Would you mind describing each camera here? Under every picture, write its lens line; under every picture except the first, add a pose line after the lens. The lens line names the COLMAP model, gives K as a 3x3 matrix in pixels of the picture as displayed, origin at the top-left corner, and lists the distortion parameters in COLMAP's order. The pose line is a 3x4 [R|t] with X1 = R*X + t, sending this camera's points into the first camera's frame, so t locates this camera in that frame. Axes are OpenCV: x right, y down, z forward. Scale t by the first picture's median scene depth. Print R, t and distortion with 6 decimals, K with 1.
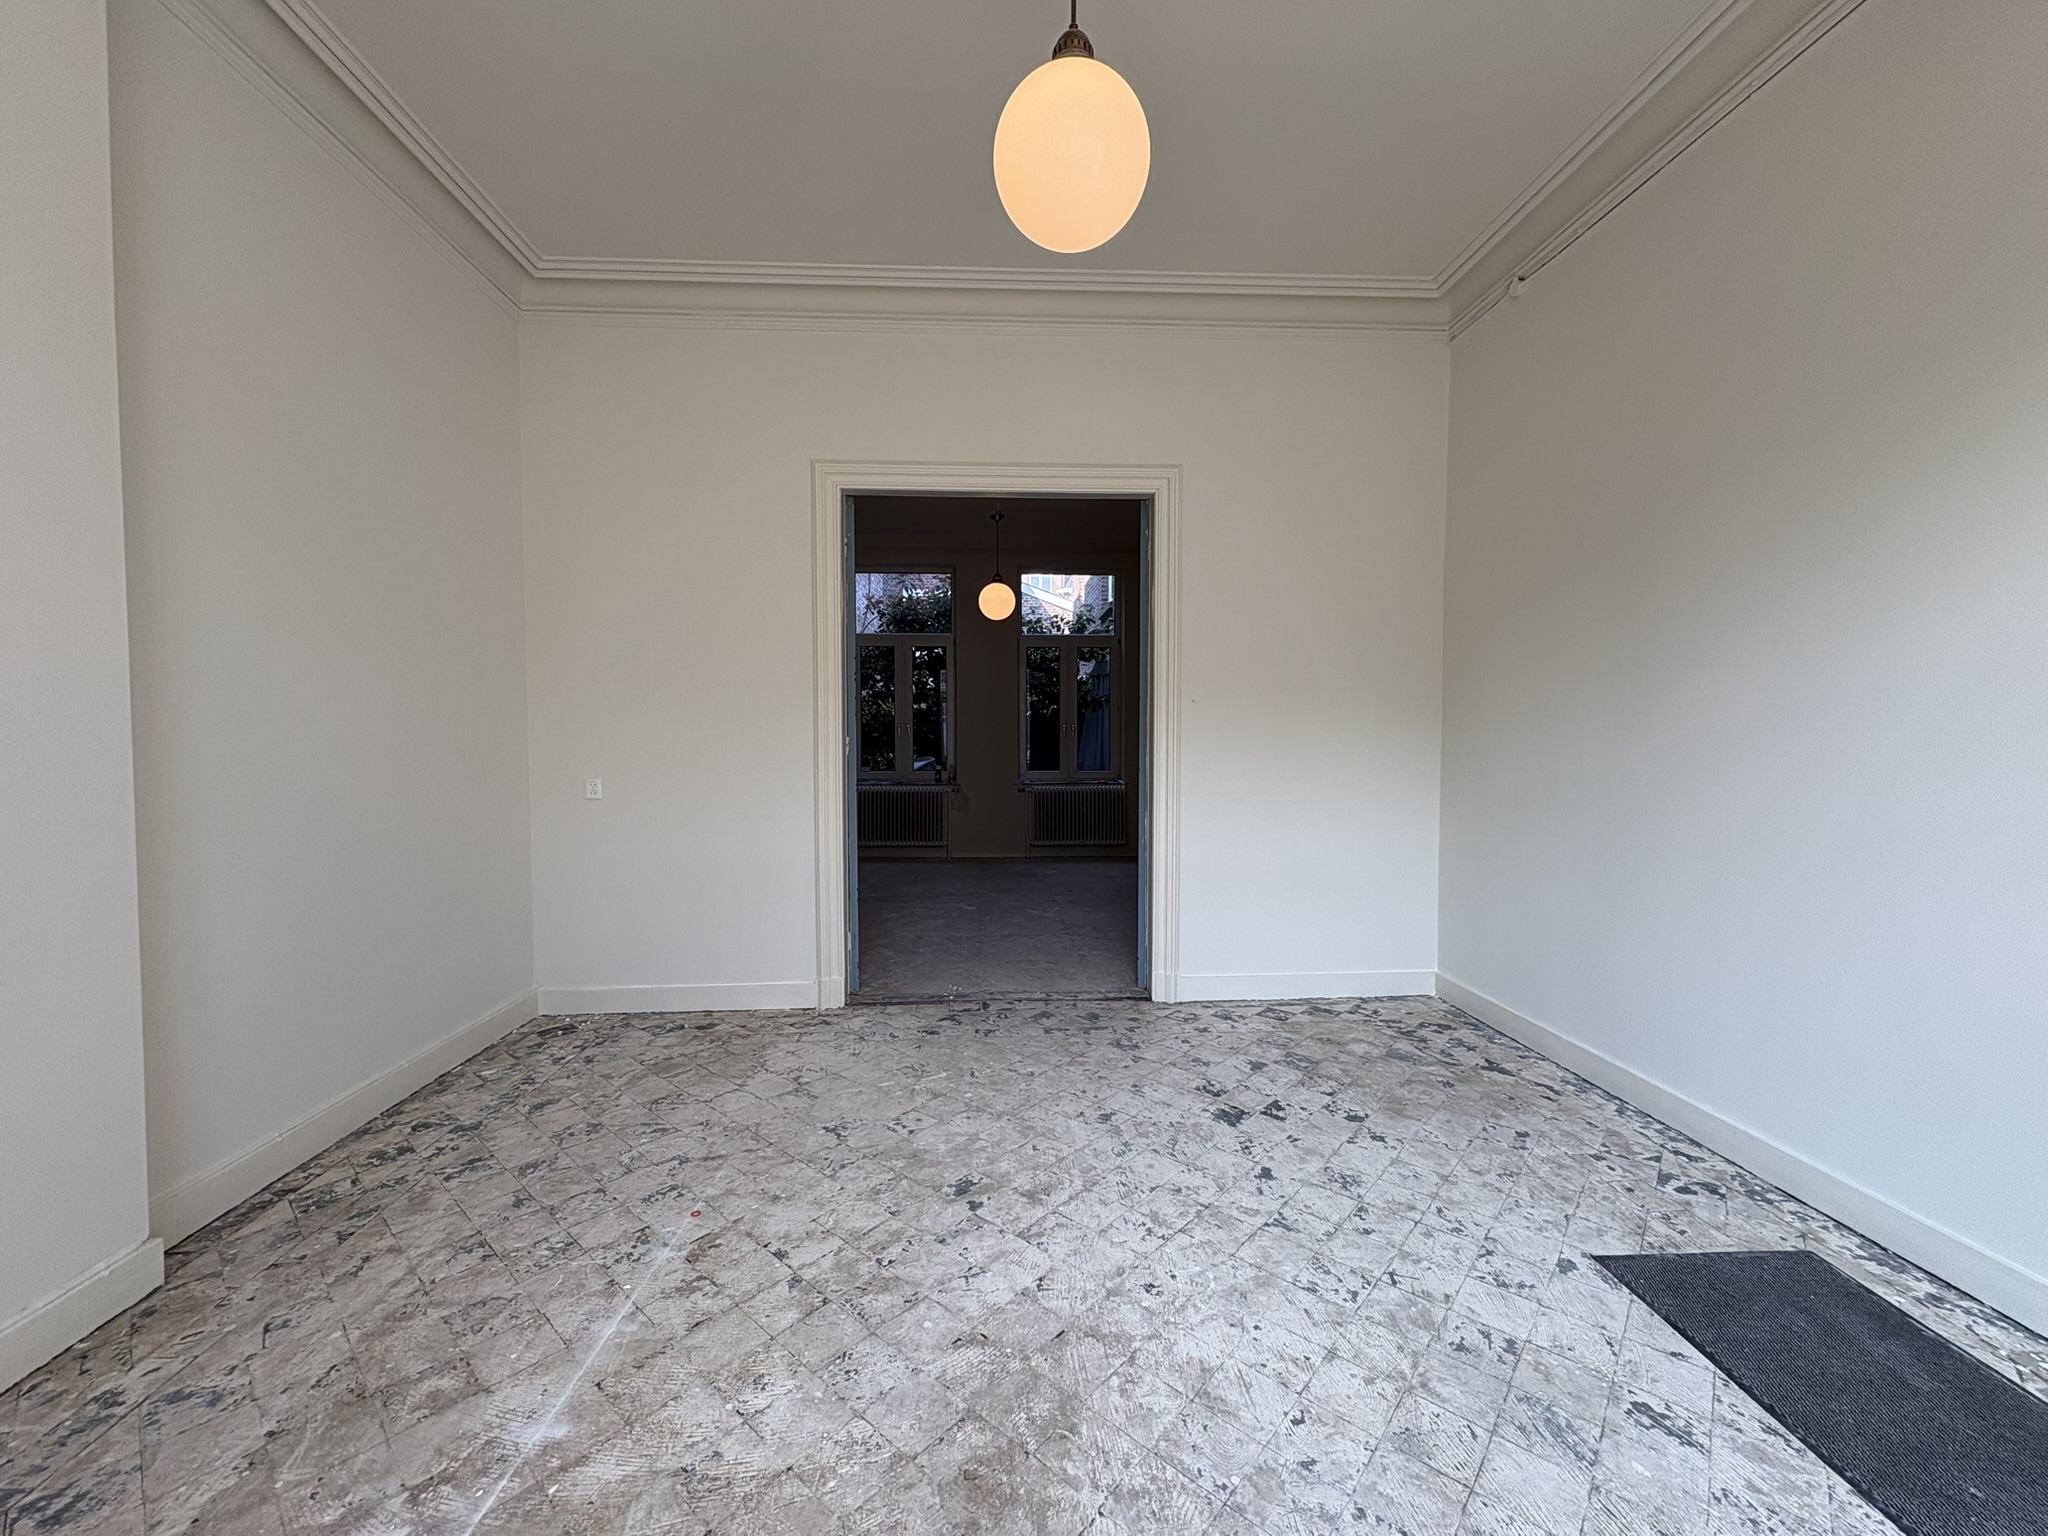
lens RADIAL K [[816.9, 0, 1029.3], [0, 816.9, 769.0], [0, 0, 1]] dist [0.001110, 0.000294]
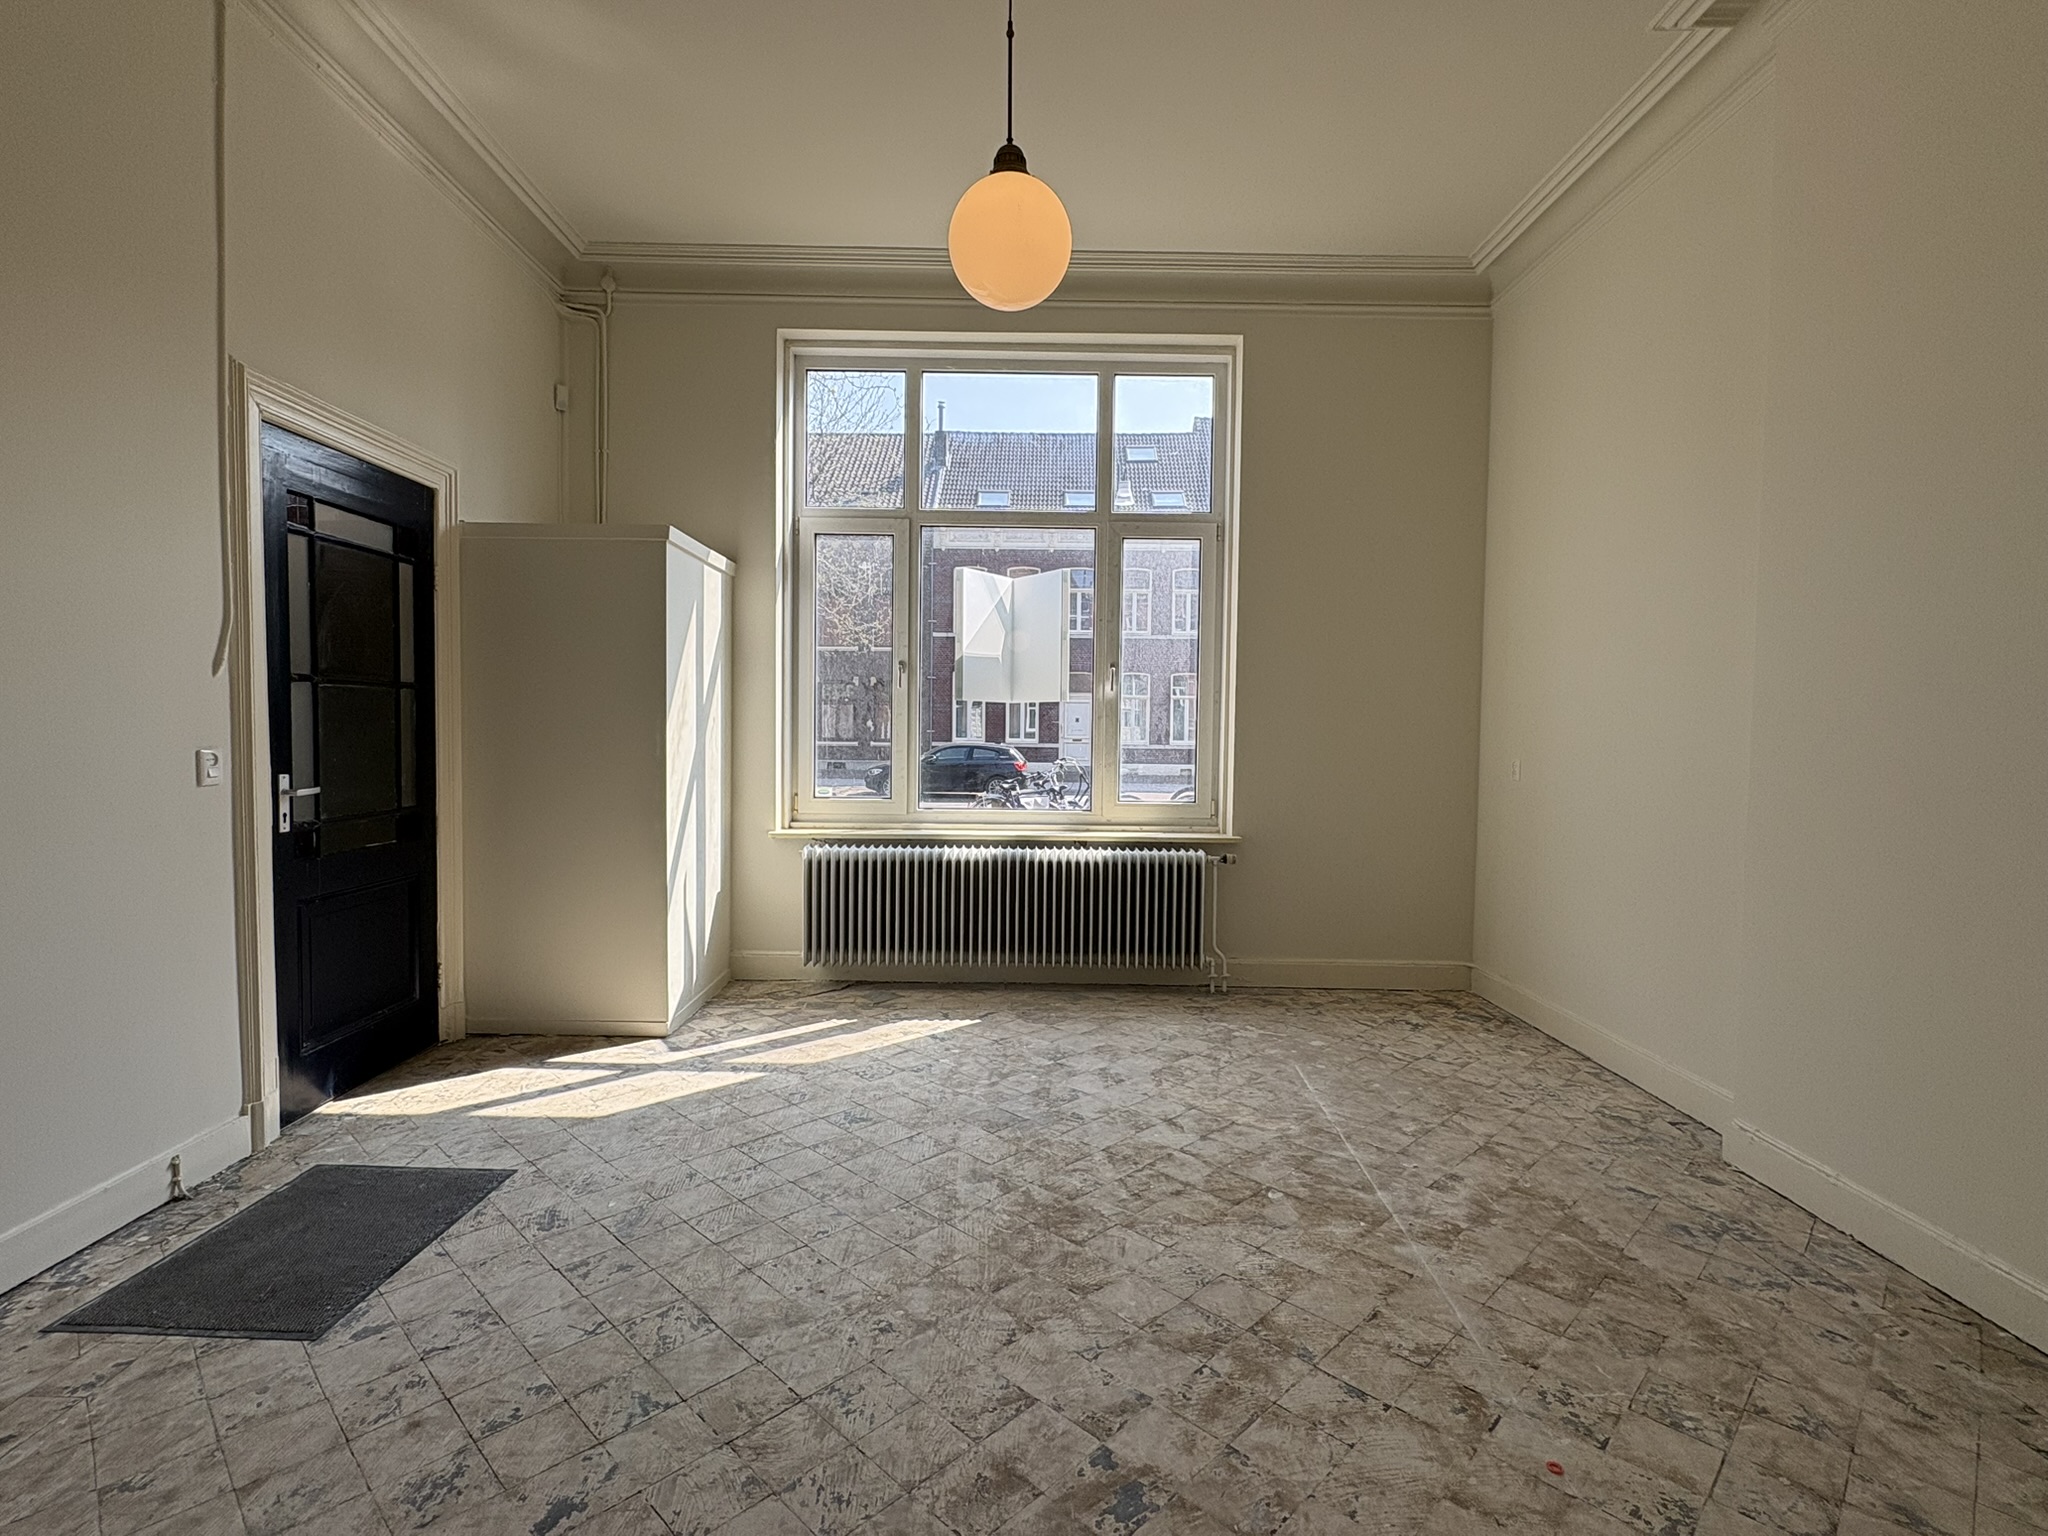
lens RADIAL K [[966.0, 0, 1027.2], [0, 966.0, 764.6], [0, 0, 1]] dist [0.000531, -0.000150]
pose [[-0.998749, -0.012408, 0.048436, -0.035265], [-0.008721, 0.997099, 0.075609, -0.033231], [-0.049233, 0.075092, -0.995961, 1.552686]]
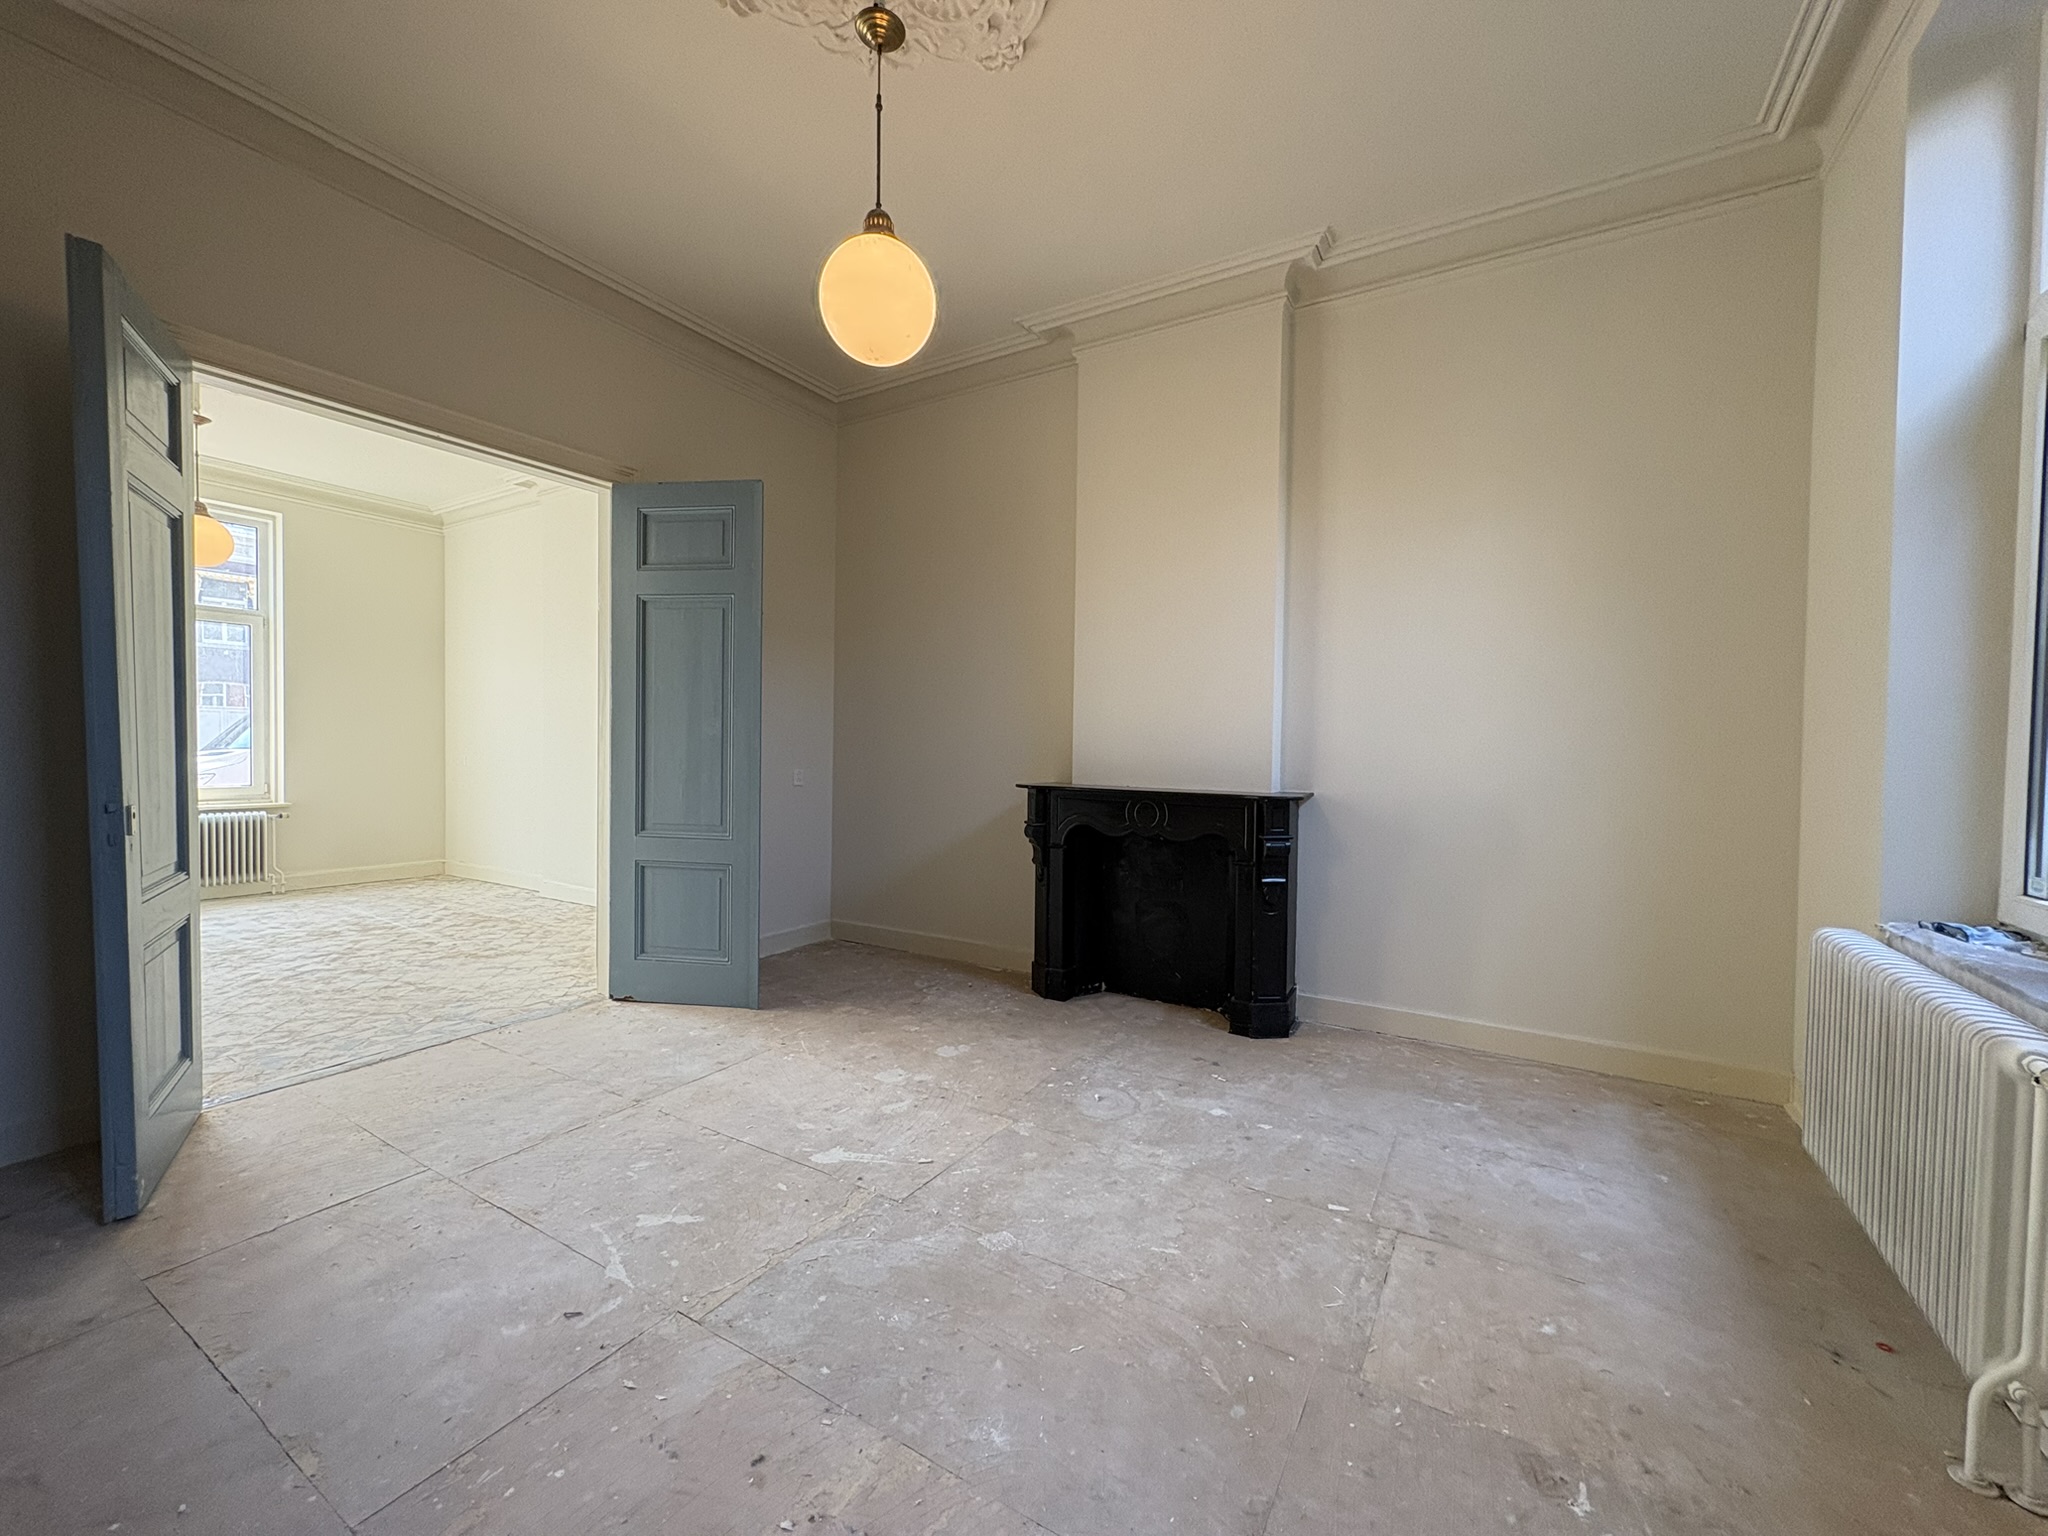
lens RADIAL K [[816.9, 0, 1026.0], [0, 816.9, 765.0], [0, 0, 1]] dist [0.001110, 0.000294]
pose [[-0.564399, 0.017127, -0.825325, 0.506437], [-0.043863, 0.997750, 0.050701, -0.128105], [0.824336, 0.064817, -0.562378, 3.226339]]
